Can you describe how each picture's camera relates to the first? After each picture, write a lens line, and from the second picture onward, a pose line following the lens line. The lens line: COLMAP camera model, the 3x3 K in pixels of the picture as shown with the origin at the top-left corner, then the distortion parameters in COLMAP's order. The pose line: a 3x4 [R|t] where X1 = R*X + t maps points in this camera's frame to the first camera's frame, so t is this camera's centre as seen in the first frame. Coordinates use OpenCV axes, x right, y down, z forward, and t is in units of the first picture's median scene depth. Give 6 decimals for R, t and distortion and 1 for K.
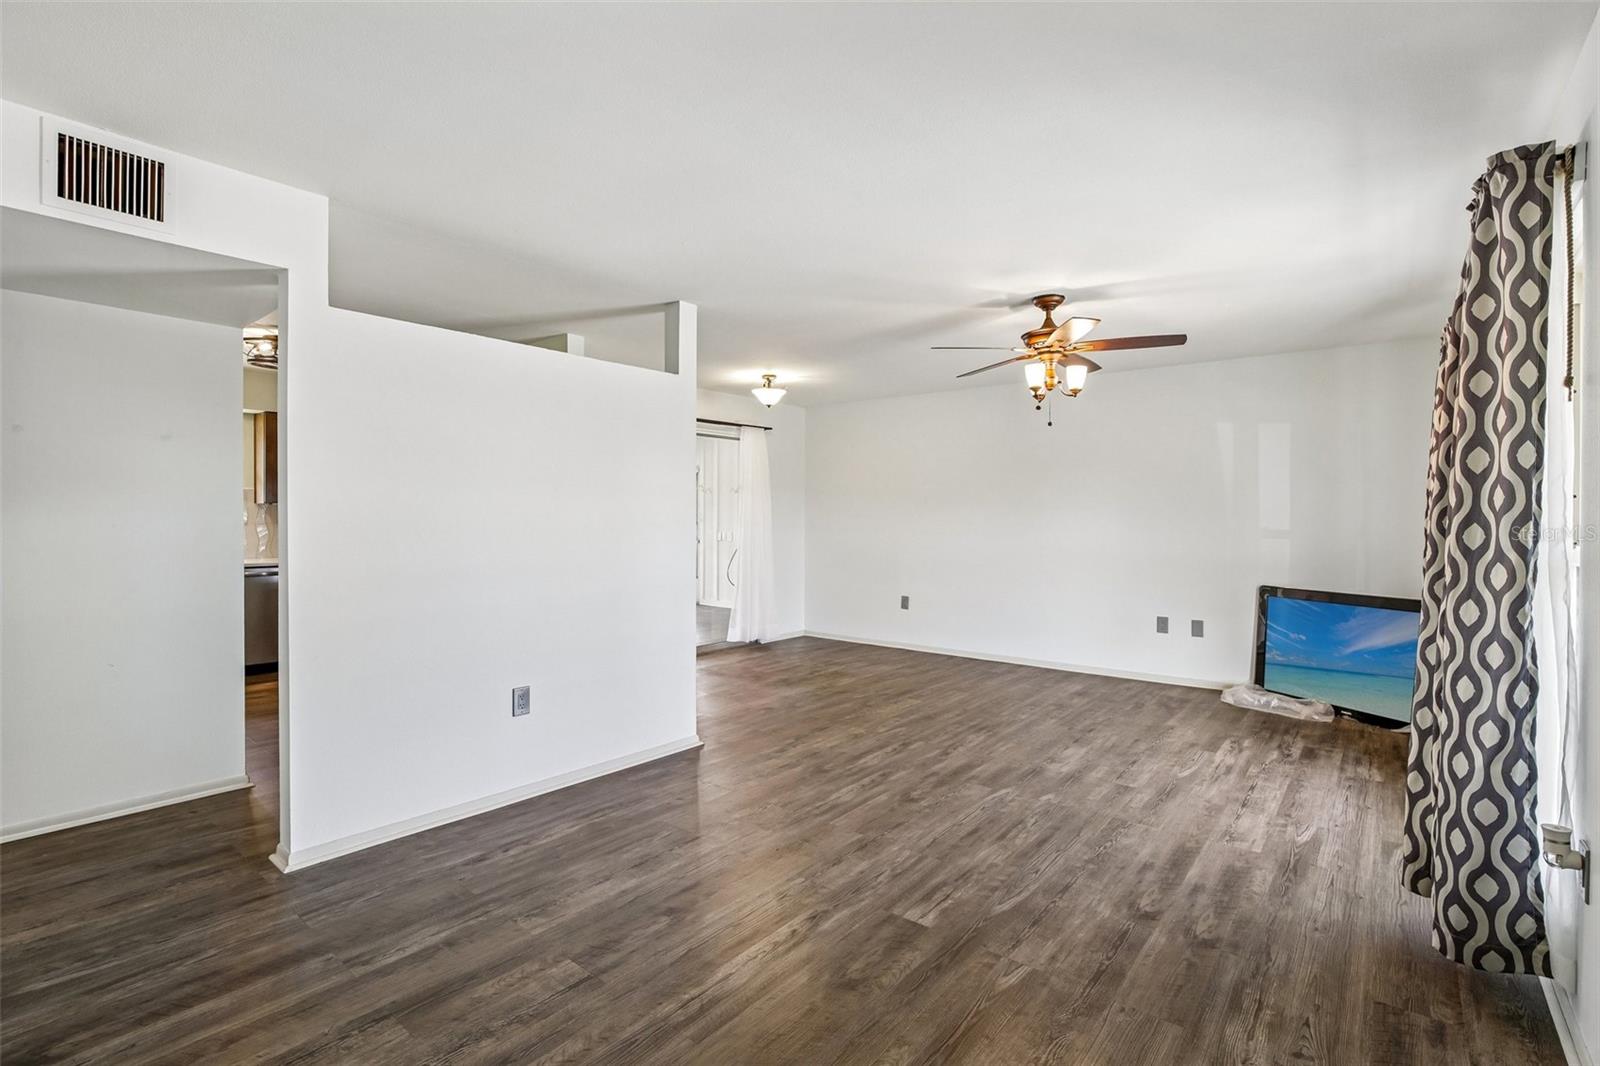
lens RADIAL K [[736.6, 0, 816.6], [0, 736.6, 531.2], [0, 0, 1]] dist [-0.028978, 0.007989]
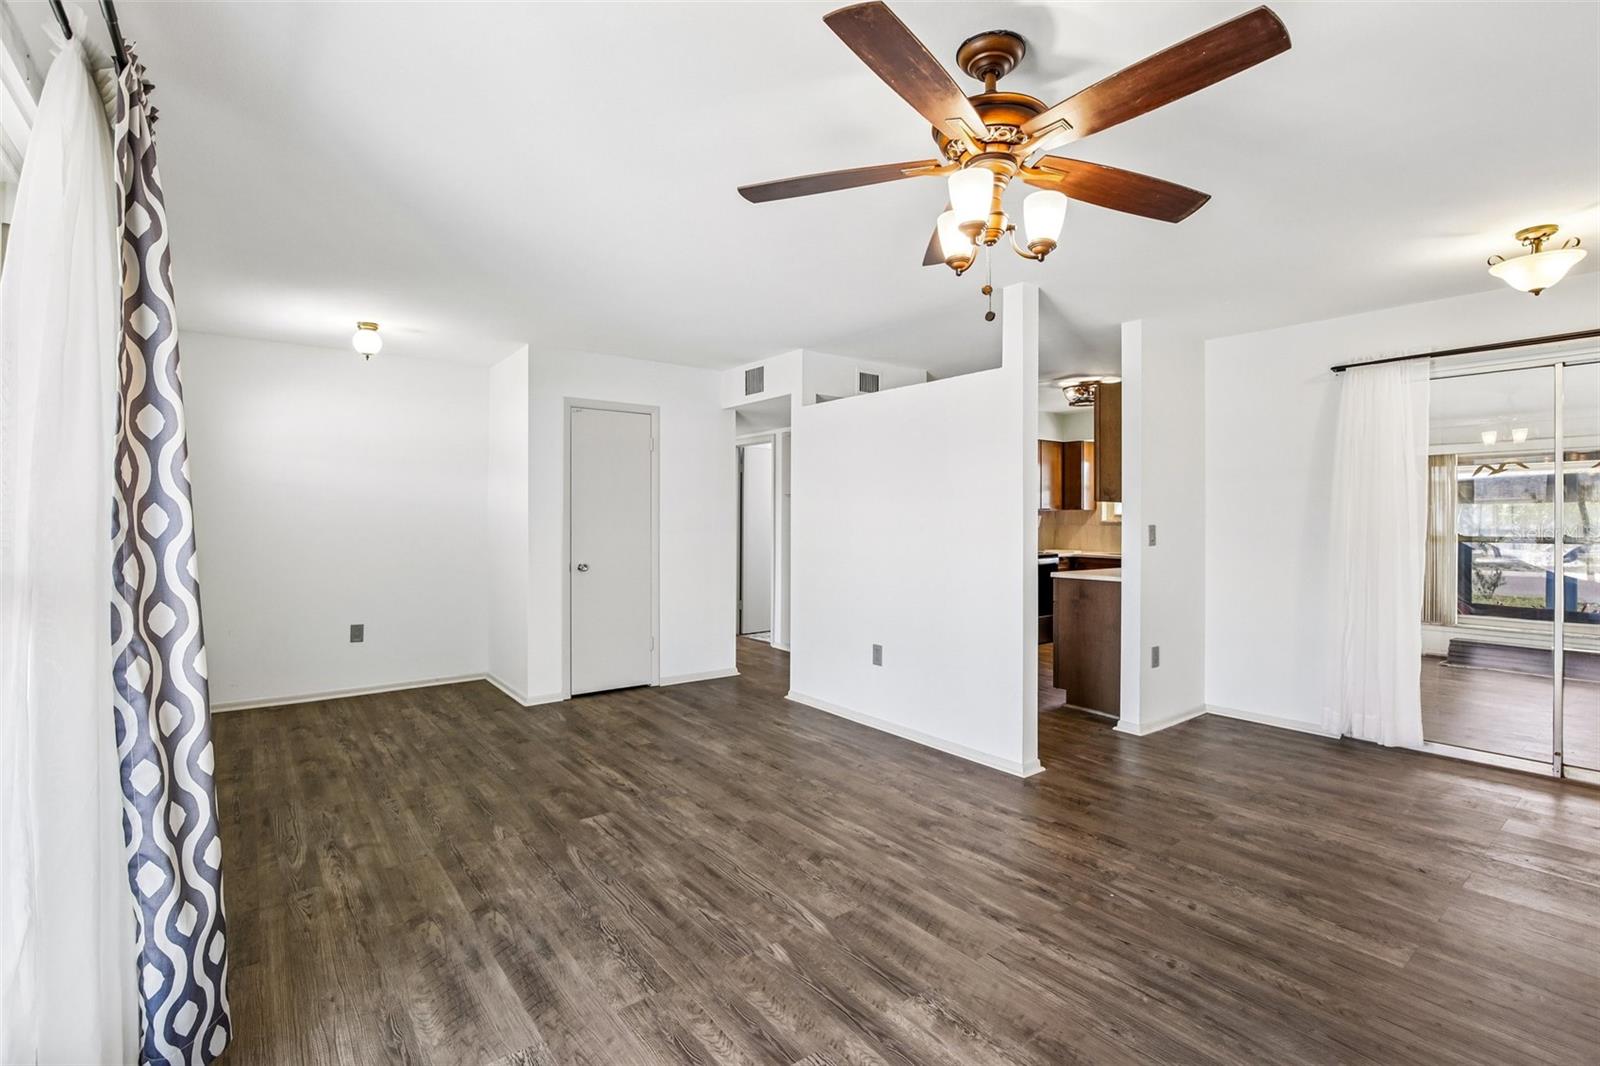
lens RADIAL K [[736.6, 0, 806.6], [0, 736.6, 544.8], [0, 0, 1]] dist [-0.028978, 0.007989]
pose [[-0.239244, 0.030881, -0.970468, 1.084888], [-0.021898, 0.999068, 0.037190, -0.022813], [0.970713, 0.030149, -0.238345, 1.372122]]
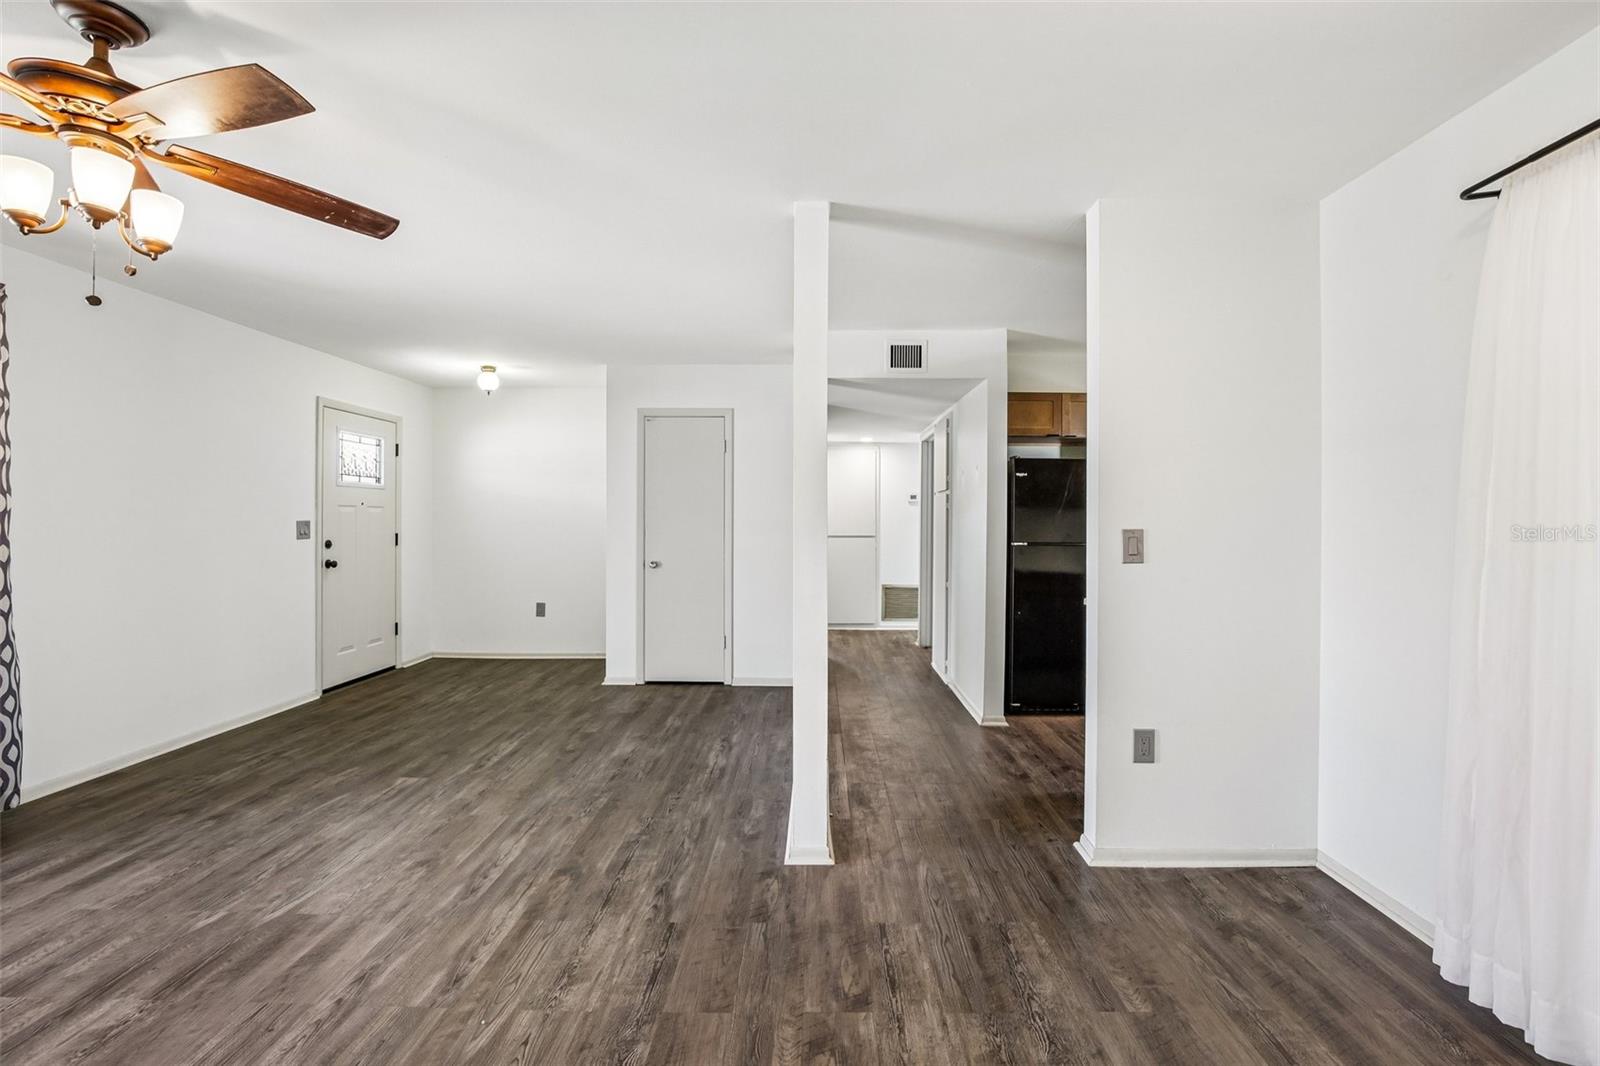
lens RADIAL K [[736.6, 0, 797.6], [0, 736.6, 528.8], [0, 0, 1]] dist [-0.028978, 0.007989]
pose [[-0.798816, 0.002081, -0.601571, 0.329687], [-0.015909, 0.999571, 0.024583, -0.034914], [0.601364, 0.029208, -0.798441, 2.193755]]
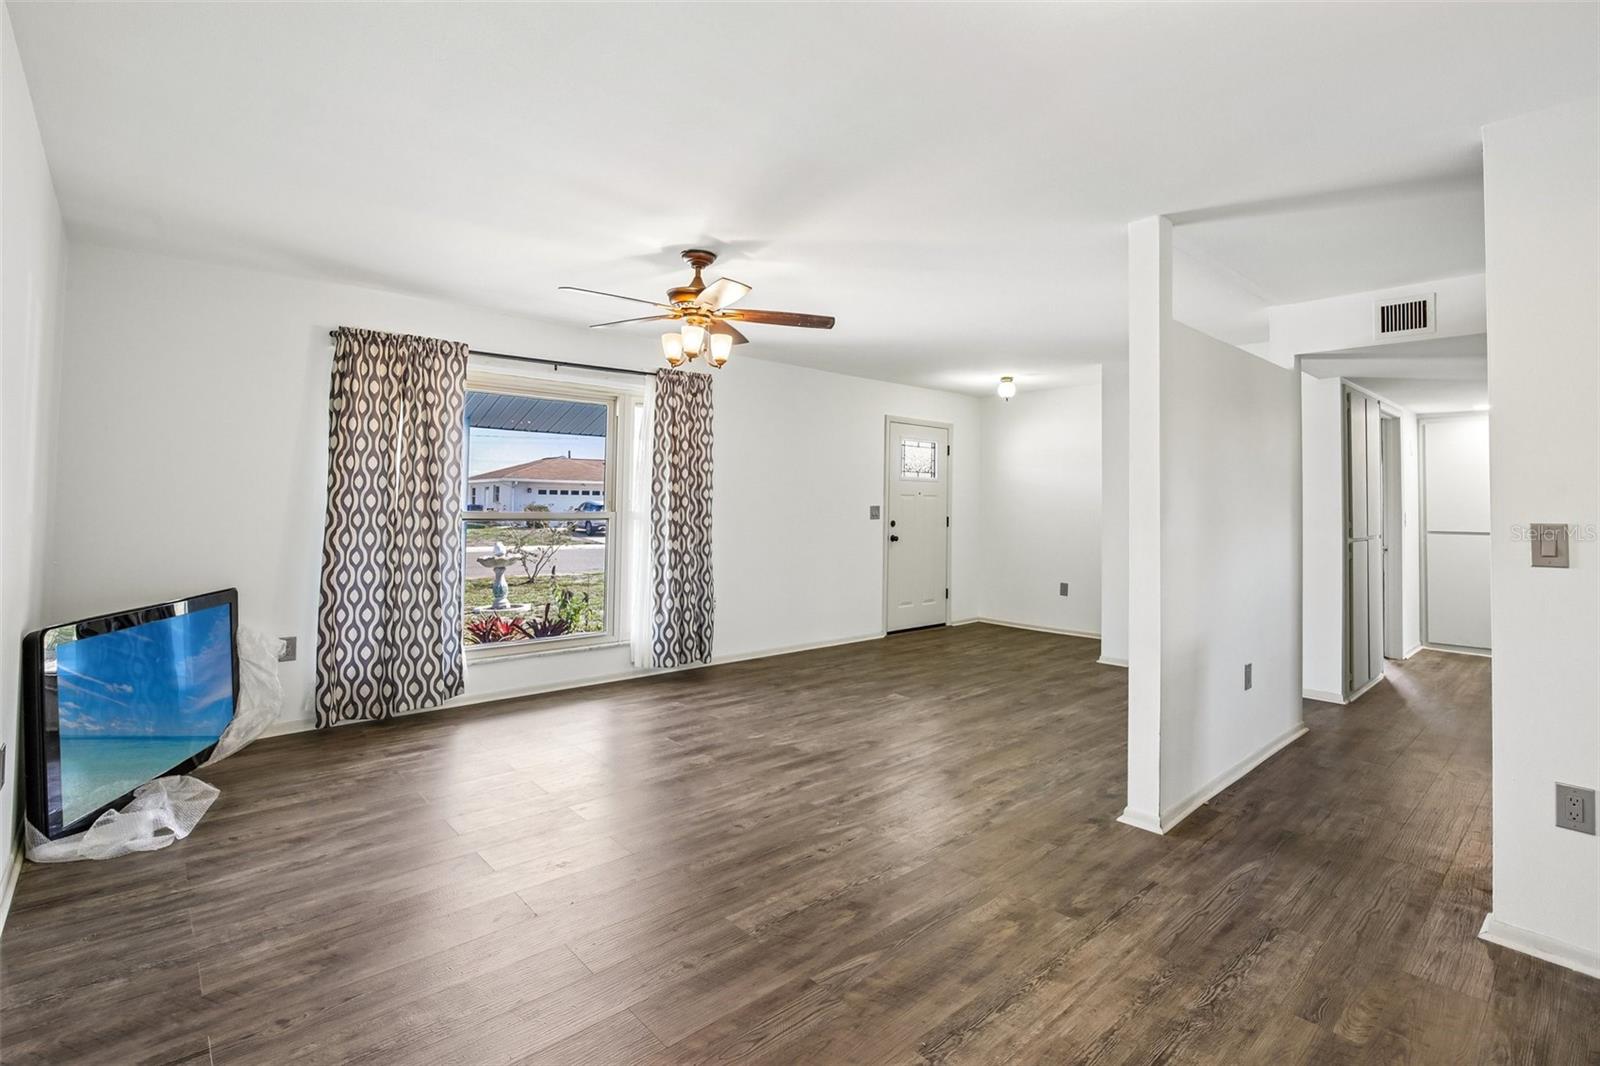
lens RADIAL K [[736.6, 0, 790.1], [0, 736.6, 499.4], [0, 0, 1]] dist [-0.028978, 0.007989]
pose [[-0.982805, -0.011972, 0.184256, 0.050211], [-0.009633, 0.999861, 0.013581, -0.045682], [-0.184393, 0.011572, -0.982784, 2.541595]]
